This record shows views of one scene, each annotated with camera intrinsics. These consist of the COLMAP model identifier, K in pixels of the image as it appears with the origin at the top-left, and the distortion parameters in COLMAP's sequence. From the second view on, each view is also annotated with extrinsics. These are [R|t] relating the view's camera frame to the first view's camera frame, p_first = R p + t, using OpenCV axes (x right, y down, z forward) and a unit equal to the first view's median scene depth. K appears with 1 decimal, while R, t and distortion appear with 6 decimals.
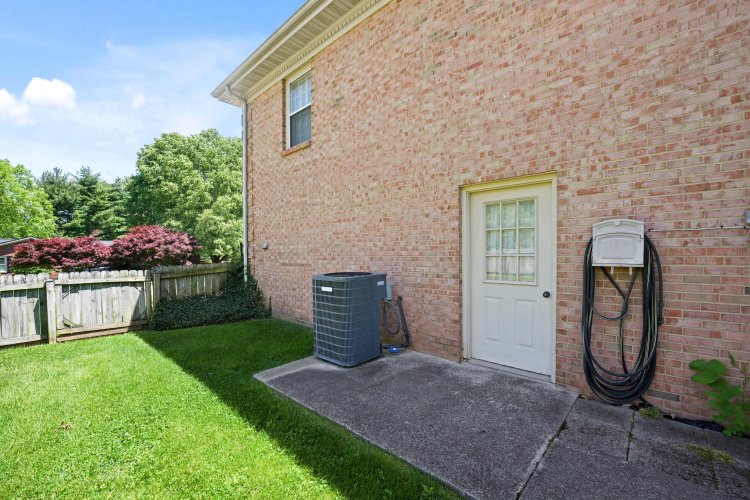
lens RADIAL K [[303.3, 0, 377.0], [0, 303.3, 258.8], [0, 0, 1]] dist [-0.023690, 0.001519]
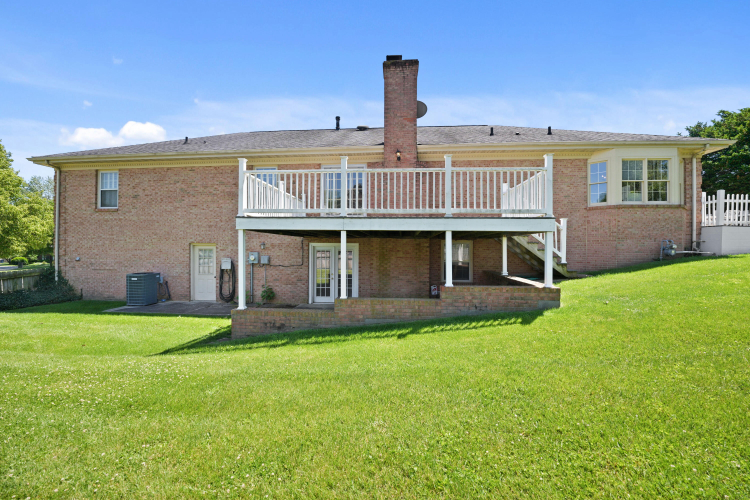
lens RADIAL K [[303.3, 0, 374.4], [0, 303.3, 250.5], [0, 0, 1]] dist [-0.023690, 0.001519]
pose [[0.804070, 0.009611, 0.594457, -0.022596], [0.000947, 0.999847, -0.017446, -0.089099], [-0.594534, 0.014591, 0.803938, -2.045176]]
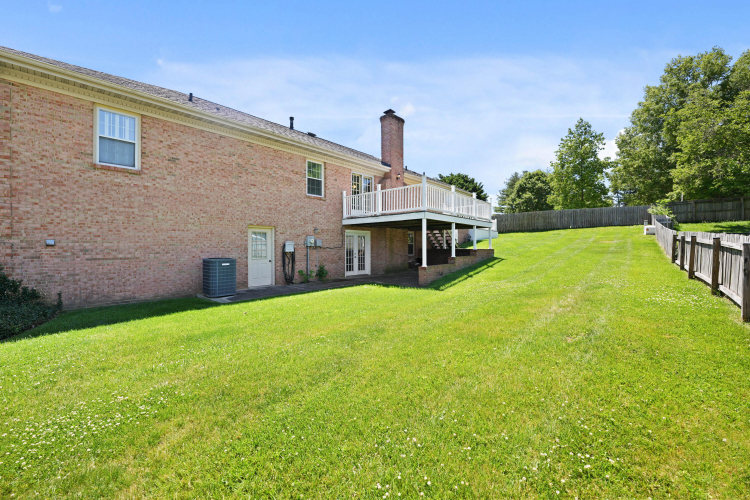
lens RADIAL K [[303.3, 0, 370.0], [0, 303.3, 248.2], [0, 0, 1]] dist [-0.023690, 0.001519]
pose [[0.000141, 0.004008, 0.999992, -2.023506], [0.026636, 0.999637, -0.004011, 0.011854], [-0.999645, 0.026636, 0.000034, -0.095589]]
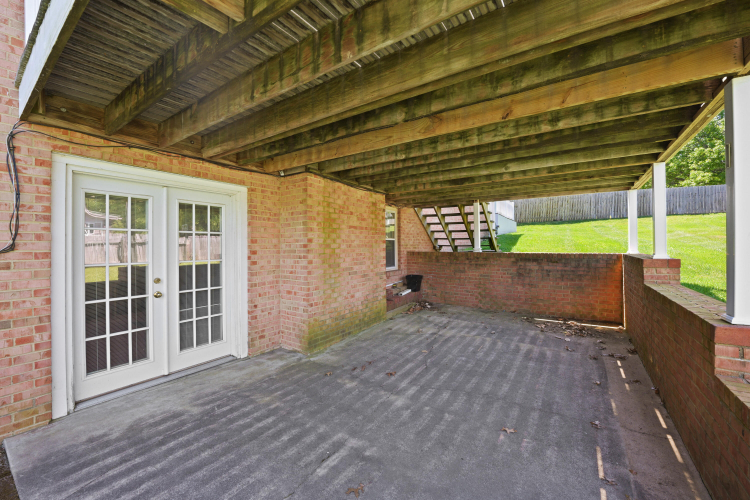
lens RADIAL K [[303.3, 0, 373.7], [0, 303.3, 247.3], [0, 0, 1]] dist [-0.023690, 0.001519]
pose [[-0.129355, 0.006773, 0.991575, 0.377174], [0.031109, 0.999512, -0.002769, -0.004180], [-0.991110, 0.030489, -0.129502, -0.345691]]
